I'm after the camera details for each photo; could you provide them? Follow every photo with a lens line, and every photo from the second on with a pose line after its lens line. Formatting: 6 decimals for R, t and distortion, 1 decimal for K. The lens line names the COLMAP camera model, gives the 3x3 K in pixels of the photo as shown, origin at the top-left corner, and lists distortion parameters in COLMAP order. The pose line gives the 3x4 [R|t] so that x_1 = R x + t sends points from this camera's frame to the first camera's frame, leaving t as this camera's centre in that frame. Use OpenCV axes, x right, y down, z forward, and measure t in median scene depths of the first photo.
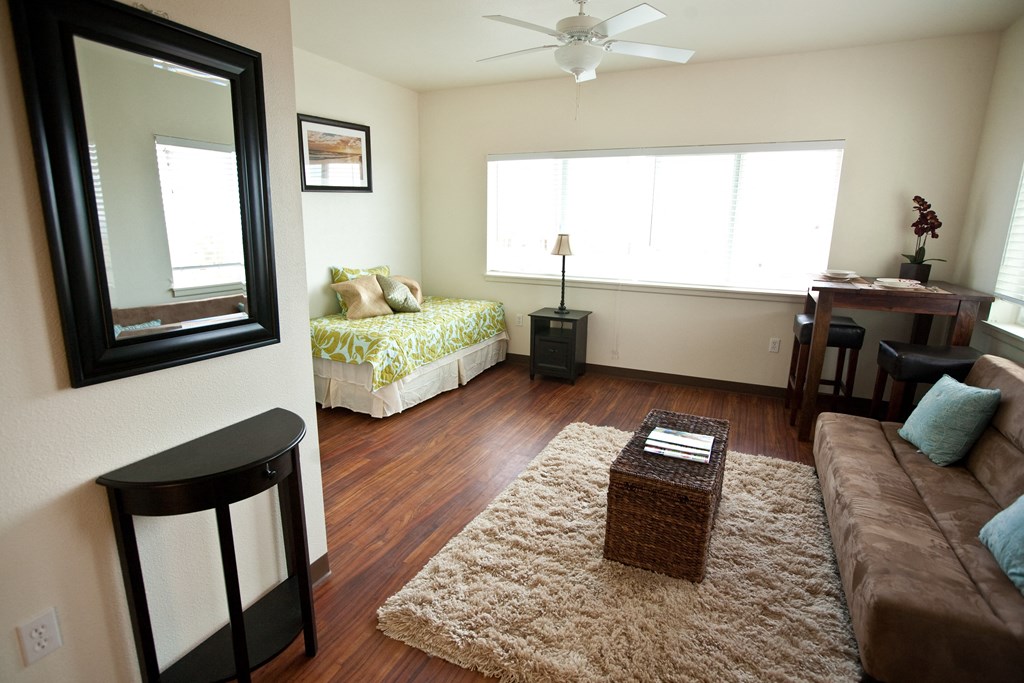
lens RADIAL K [[539.1, 0, 495.2], [0, 539.1, 343.5], [0, 0, 1]] dist [-0.024220, 0.001404]
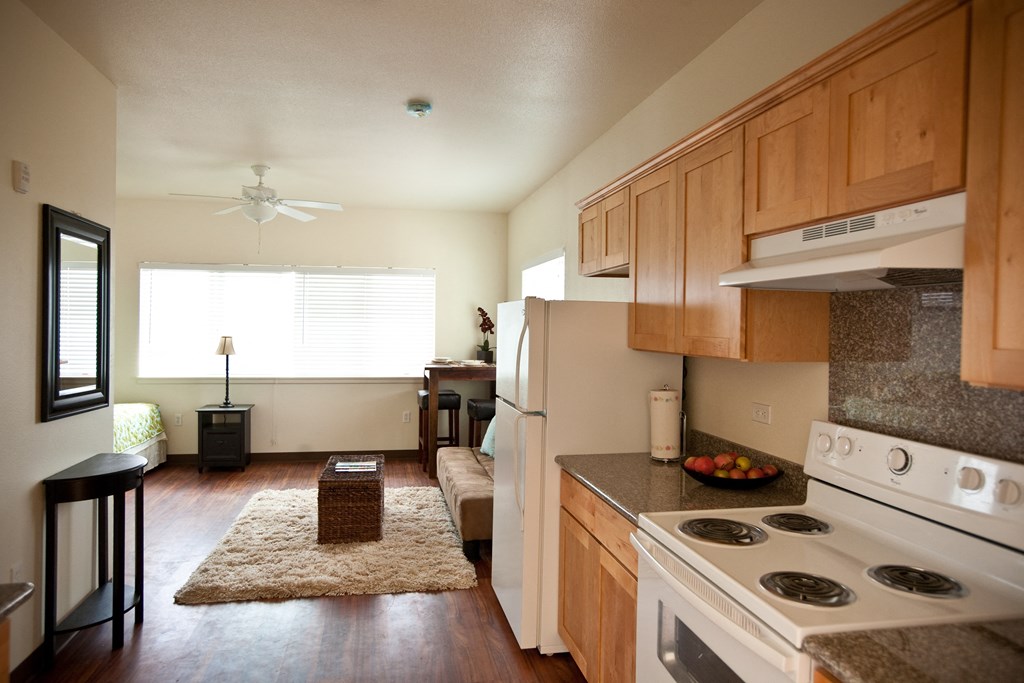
lens RADIAL K [[662.5, 0, 512.0], [0, 662.5, 341.5], [0, 0, 1]] dist [0.003797, 0.001378]
pose [[0.798524, -0.018030, 0.601693, -0.312768], [0.134145, 0.979746, -0.148668, 0.126598], [-0.586826, 0.199429, 0.784770, -0.589256]]
